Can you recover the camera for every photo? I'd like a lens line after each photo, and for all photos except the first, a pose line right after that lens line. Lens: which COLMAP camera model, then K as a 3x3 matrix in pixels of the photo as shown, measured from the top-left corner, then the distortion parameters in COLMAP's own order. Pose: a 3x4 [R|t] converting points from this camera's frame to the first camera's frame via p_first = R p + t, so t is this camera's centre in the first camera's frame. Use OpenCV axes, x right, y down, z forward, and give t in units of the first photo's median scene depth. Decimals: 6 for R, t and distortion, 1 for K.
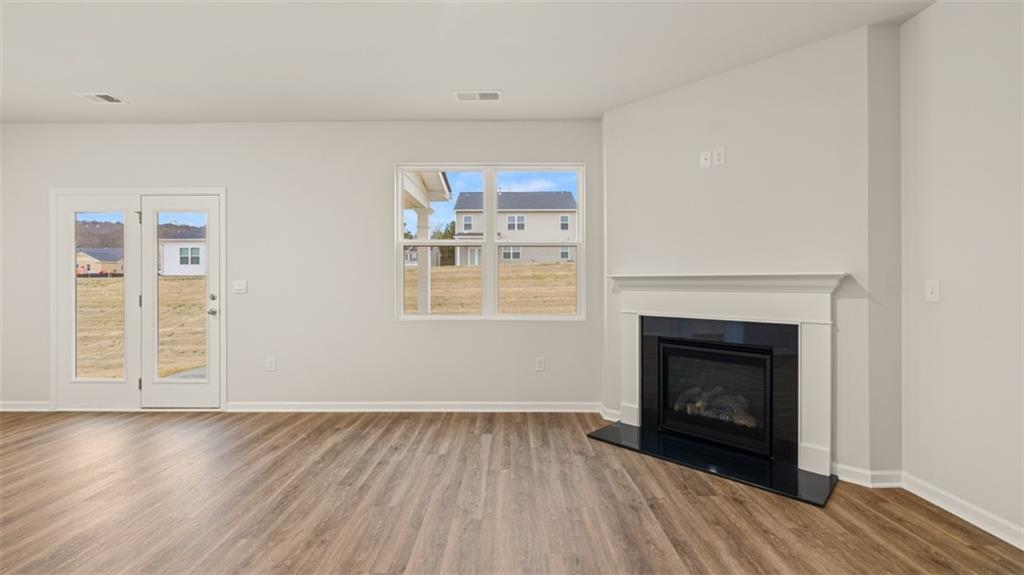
lens RADIAL K [[427.6, 0, 505.1], [0, 427.6, 283.4], [0, 0, 1]] dist [-0.001111, -0.000053]
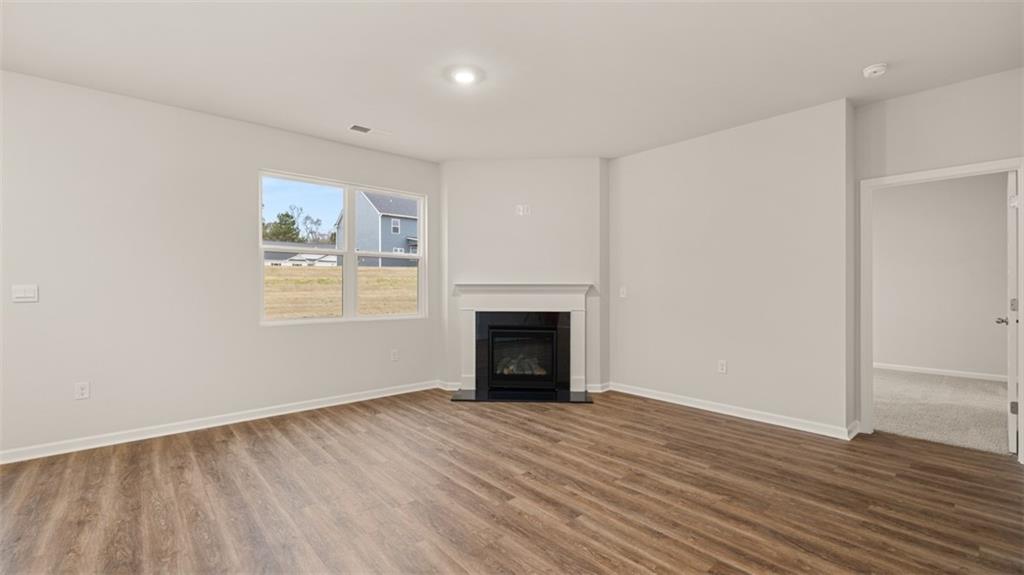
lens RADIAL K [[427.6, 0, 504.0], [0, 427.6, 289.2], [0, 0, 1]] dist [-0.001111, -0.000053]
pose [[0.753237, -0.000438, 0.657749, -0.619395], [0.000211, 1.000000, 0.000425, 0.000256], [-0.657749, -0.000181, 0.753237, -0.152947]]
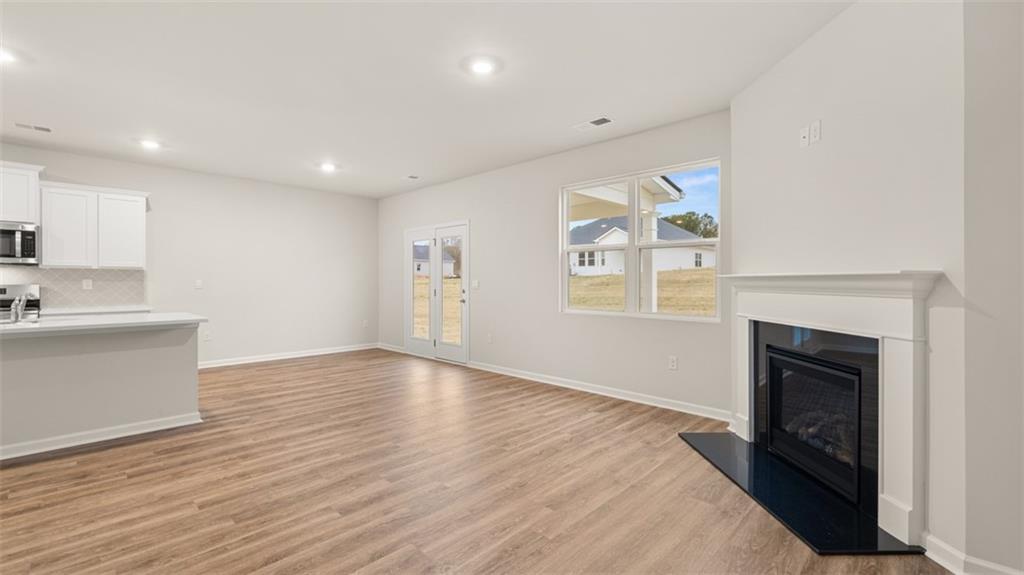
lens RADIAL K [[427.6, 0, 504.2], [0, 427.6, 283.4], [0, 0, 1]] dist [-0.001111, -0.000053]
pose [[0.723599, 0.005295, -0.690200, 0.630401], [-0.004765, 0.999985, 0.002676, -0.001653], [0.690204, 0.001352, 0.723613, -0.018213]]
